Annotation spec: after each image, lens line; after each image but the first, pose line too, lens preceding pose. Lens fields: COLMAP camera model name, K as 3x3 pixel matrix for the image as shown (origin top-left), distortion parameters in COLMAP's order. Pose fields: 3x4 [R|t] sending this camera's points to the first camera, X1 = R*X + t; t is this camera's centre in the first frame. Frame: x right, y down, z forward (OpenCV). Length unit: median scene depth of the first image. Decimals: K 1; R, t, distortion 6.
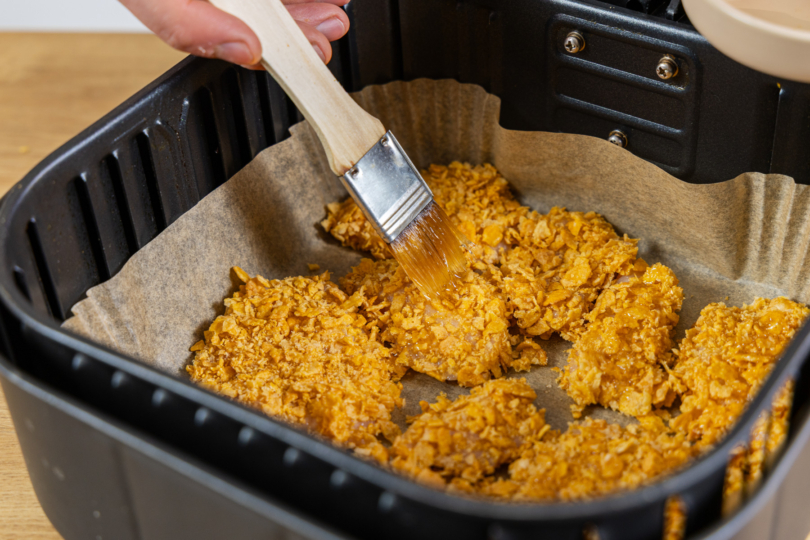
lens RADIAL K [[1461.7, 0, 405.0], [0, 1461.7, 270.0], [0, 0, 1]] dist [-0.367529, 0.133513]
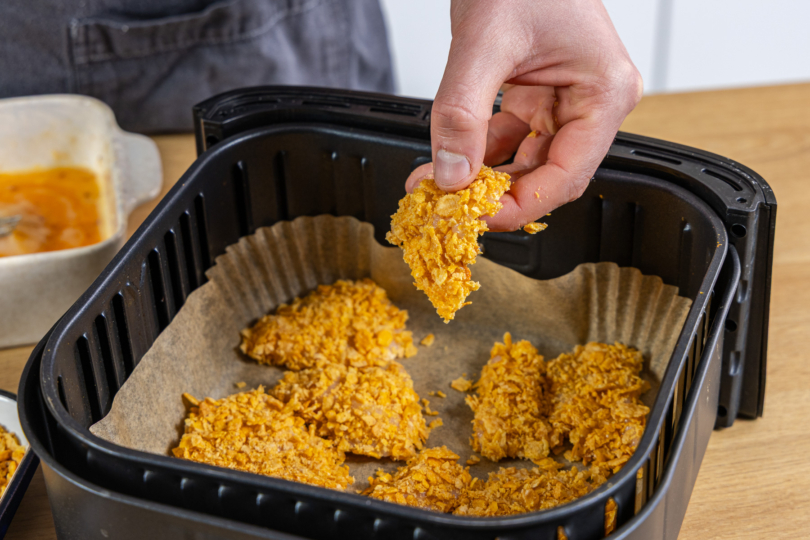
lens RADIAL K [[1461.7, 0, 405.0], [0, 1461.7, 270.0], [0, 0, 1]] dist [-0.367529, 0.133513]
pose [[0.974564, -0.136397, 0.177822, -0.144873], [0.148310, 0.987385, -0.055457, -0.010007], [-0.168014, 0.080419, 0.982499, -0.221696]]
